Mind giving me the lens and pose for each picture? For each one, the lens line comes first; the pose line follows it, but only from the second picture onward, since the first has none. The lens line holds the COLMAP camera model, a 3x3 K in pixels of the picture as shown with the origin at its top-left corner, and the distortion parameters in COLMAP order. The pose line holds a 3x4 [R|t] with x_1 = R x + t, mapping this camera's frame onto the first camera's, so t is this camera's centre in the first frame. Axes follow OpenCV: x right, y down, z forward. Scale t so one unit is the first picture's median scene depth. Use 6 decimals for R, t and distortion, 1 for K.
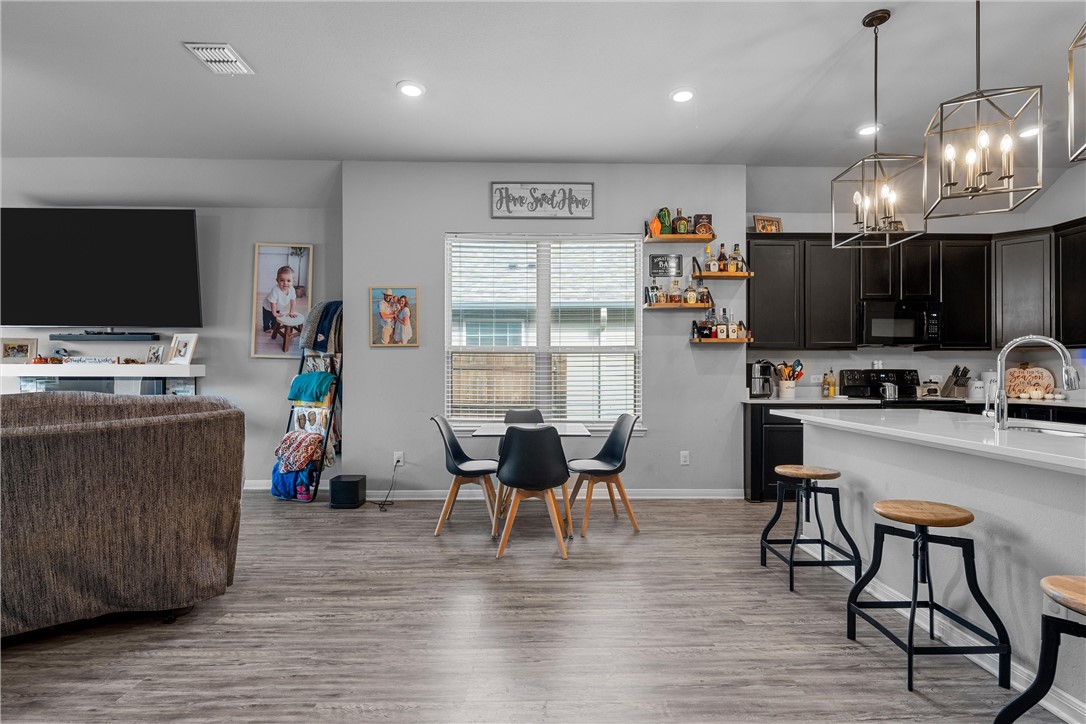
lens RADIAL K [[489.3, 0, 543.0], [0, 489.3, 362.0], [0, 0, 1]] dist [0.001459, 0.000067]
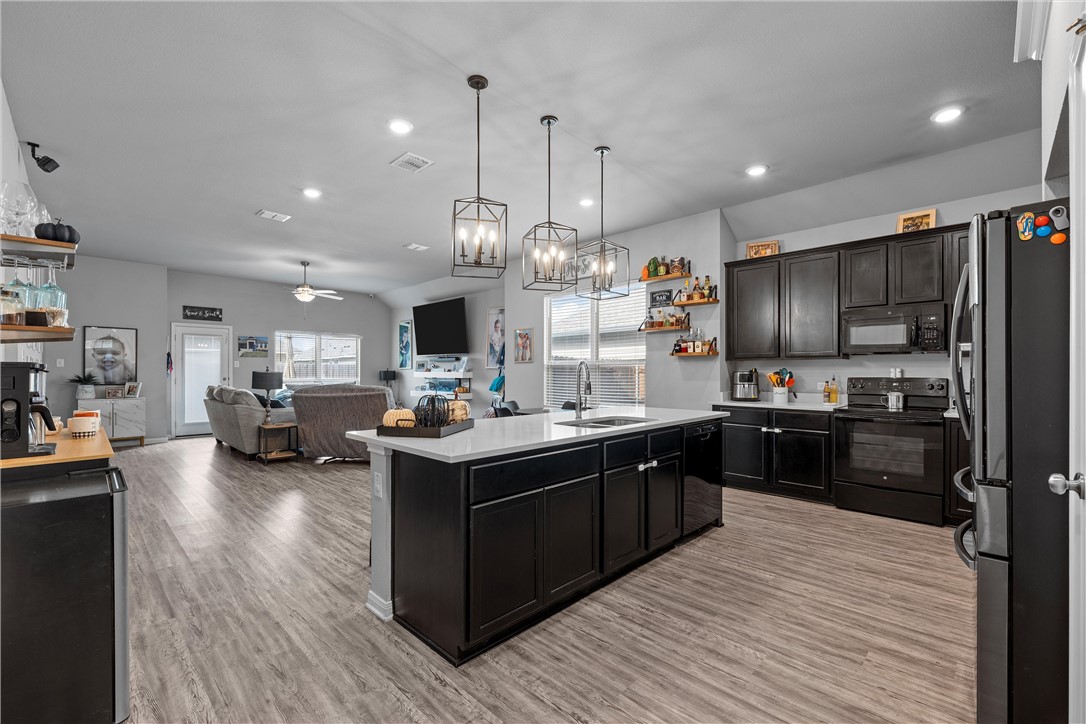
lens RADIAL K [[398.0, 0, 544.2], [0, 398.0, 365.9], [0, 0, 1]] dist [0.000053, 0.000070]
pose [[0.747558, -0.010330, -0.664116, 0.713557], [0.011780, 0.999928, -0.002293, -0.014231], [0.664092, -0.006109, 0.747626, -0.029658]]
